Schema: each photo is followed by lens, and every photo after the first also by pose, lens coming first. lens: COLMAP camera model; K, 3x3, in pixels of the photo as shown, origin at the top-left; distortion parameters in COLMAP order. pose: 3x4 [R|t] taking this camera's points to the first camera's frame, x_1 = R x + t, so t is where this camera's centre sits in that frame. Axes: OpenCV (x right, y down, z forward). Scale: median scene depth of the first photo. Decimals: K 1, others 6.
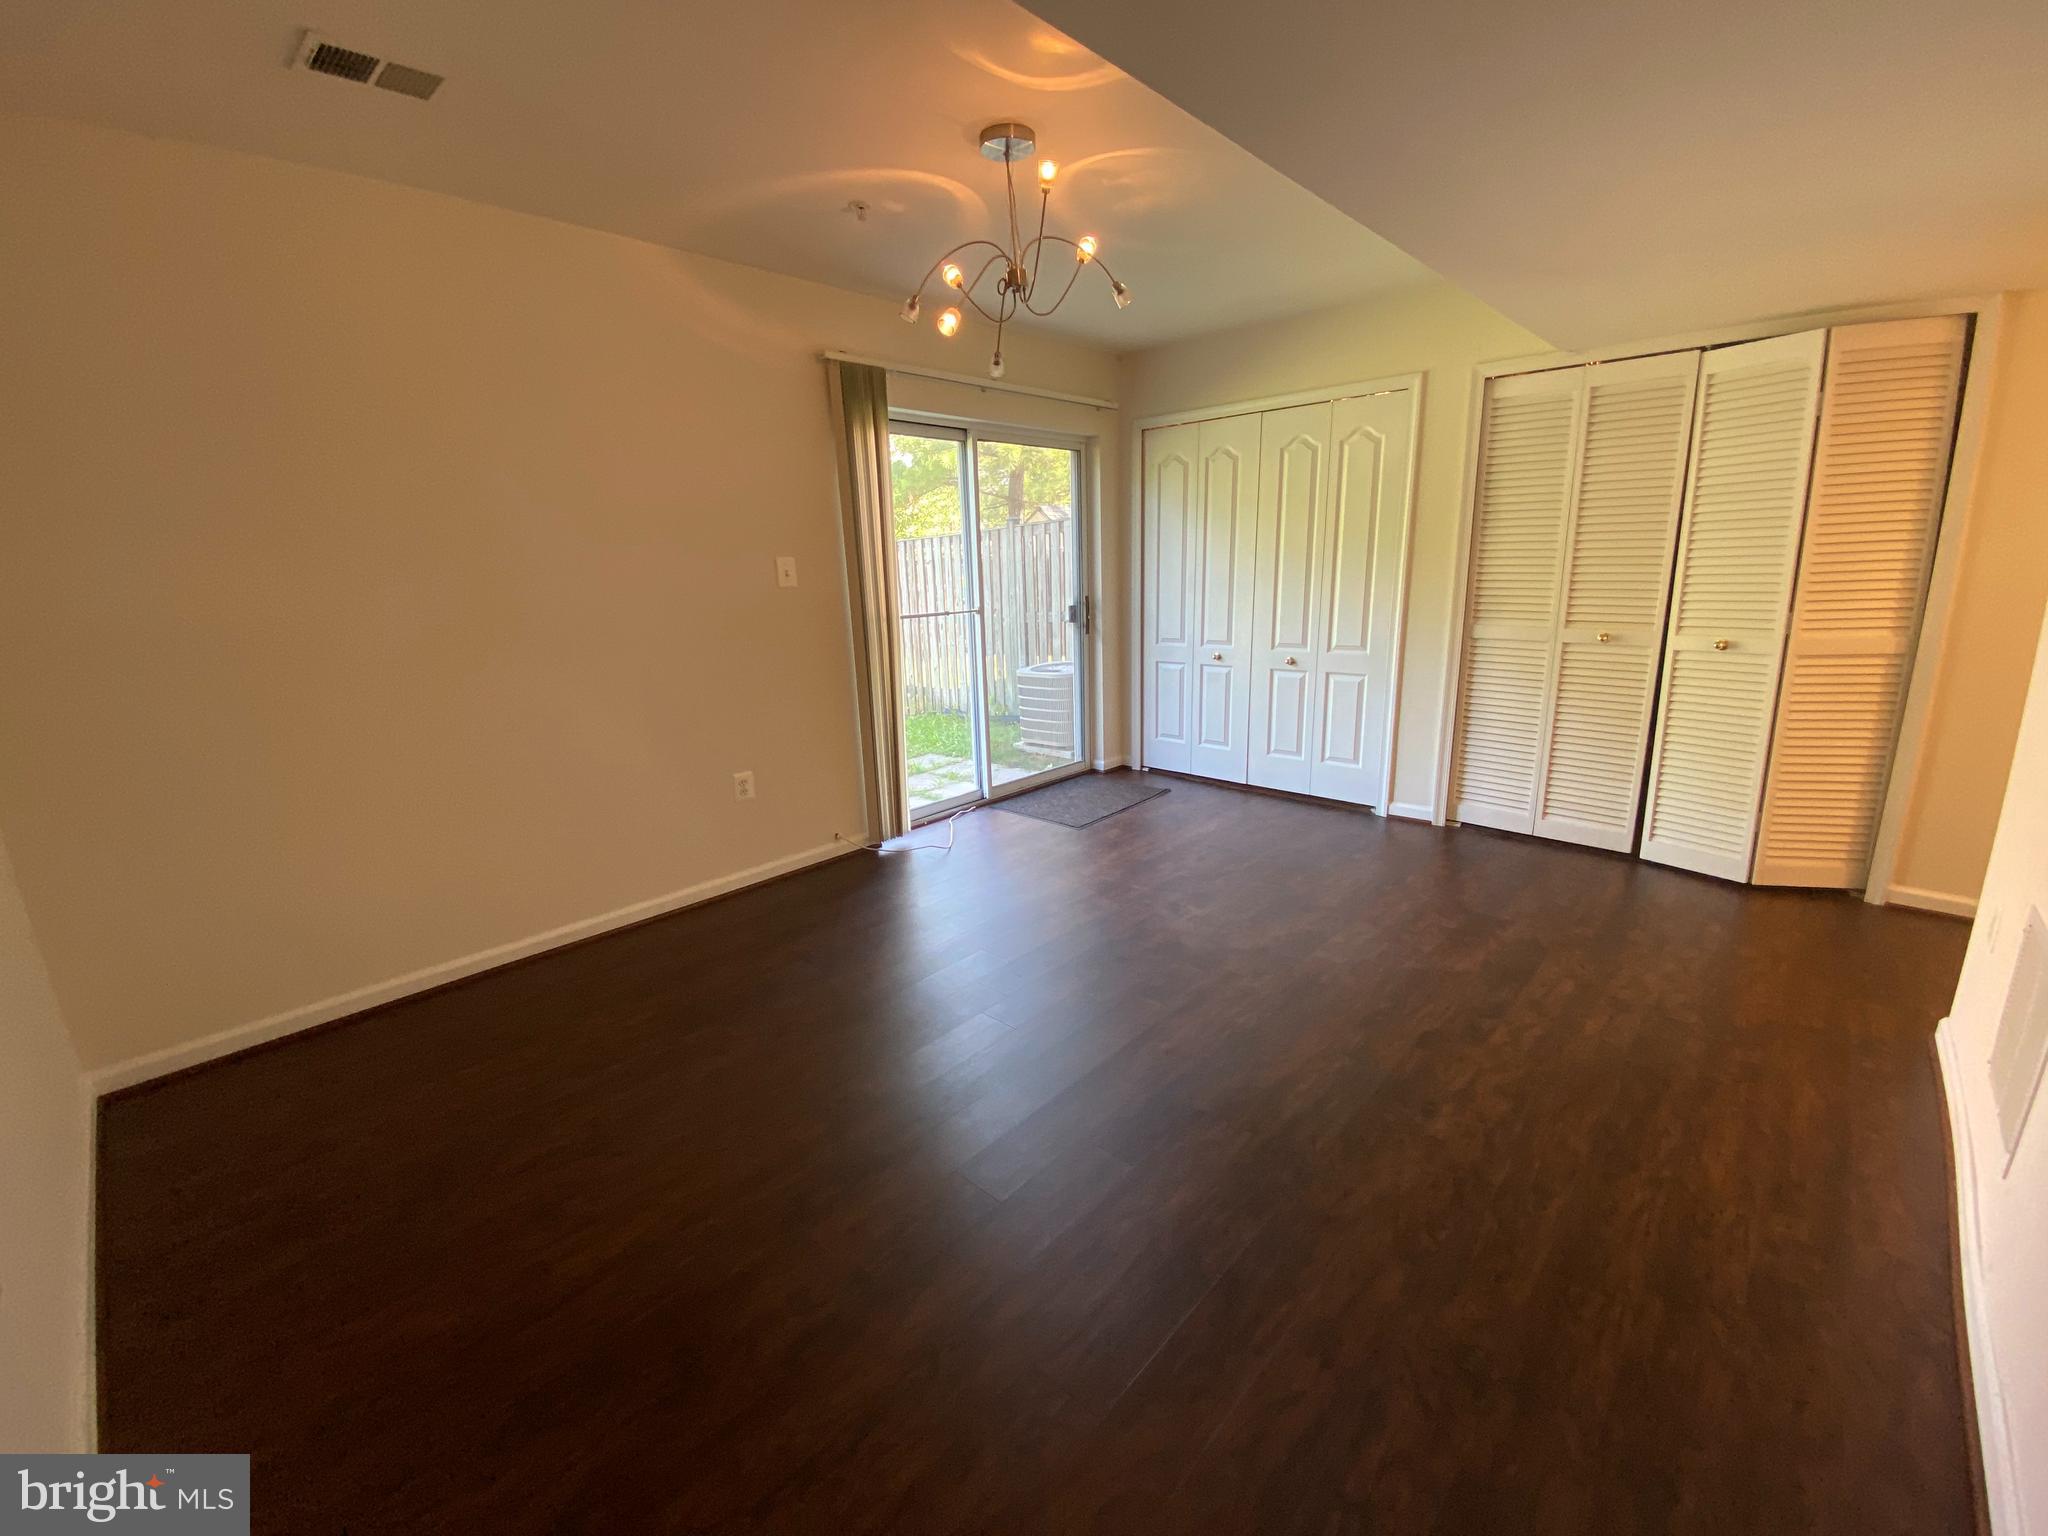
lens RADIAL K [[832.2, 0, 1025.0], [0, 832.2, 764.2], [0, 0, 1]] dist [0.027711, -0.025080]
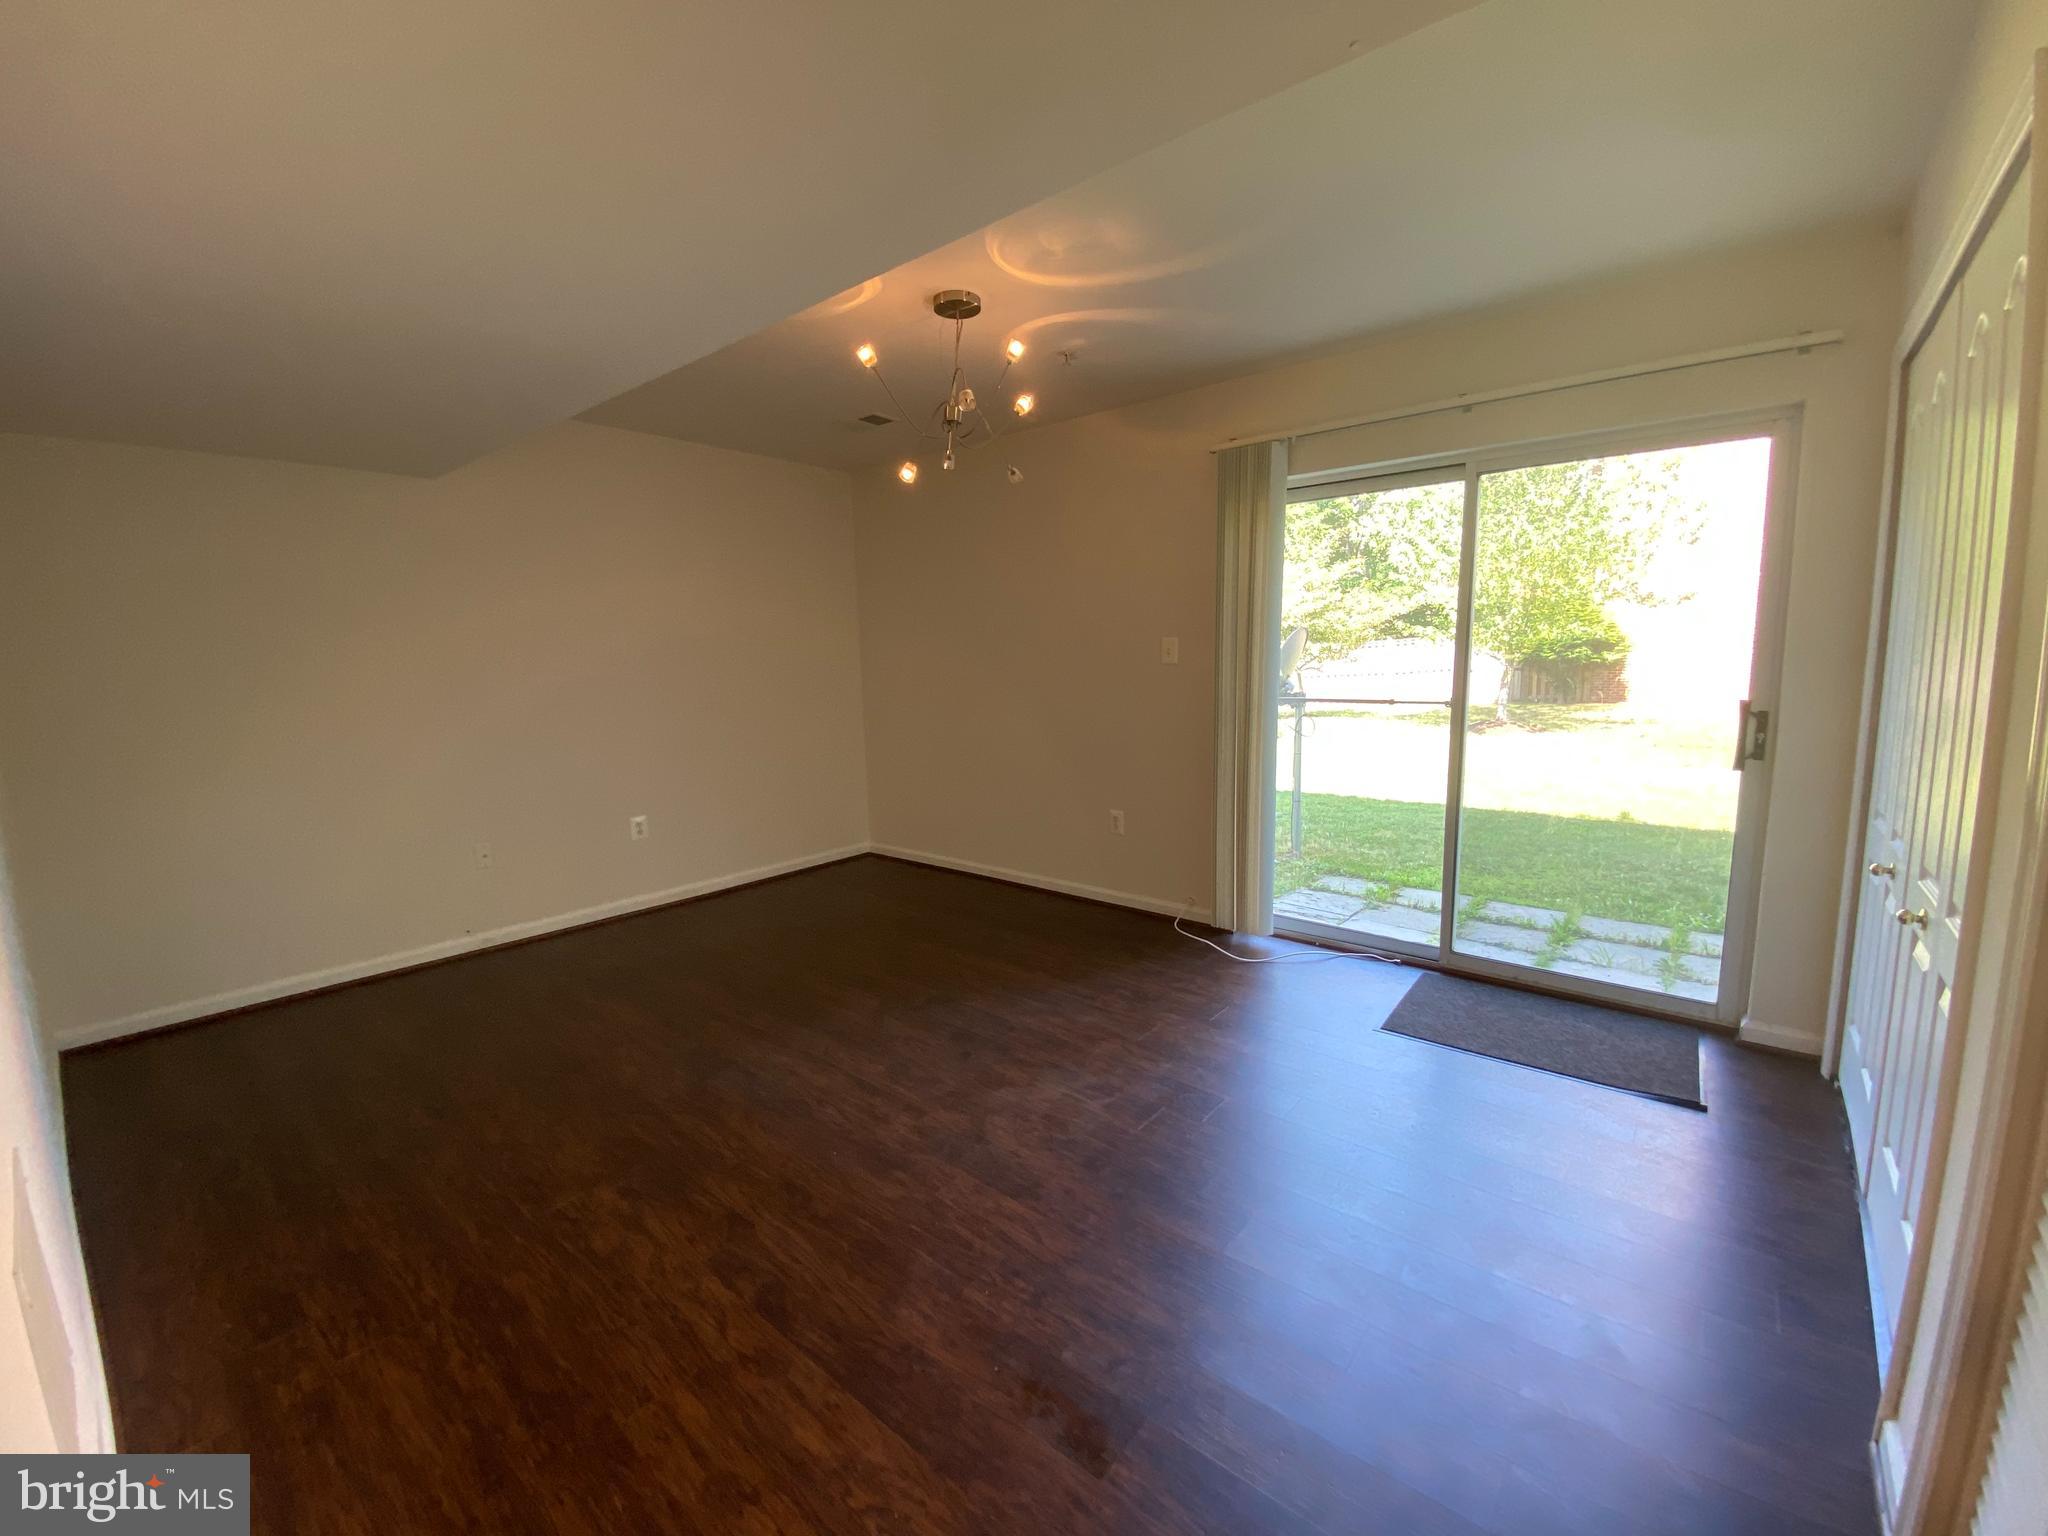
lens RADIAL K [[832.2, 0, 1025.0], [0, 832.2, 764.2], [0, 0, 1]] dist [0.027711, -0.025080]
pose [[0.053525, 0.163528, -0.985086, 0.834670], [-0.221680, 0.963830, 0.147955, -0.204393], [0.973649, 0.210454, 0.087840, 0.741471]]
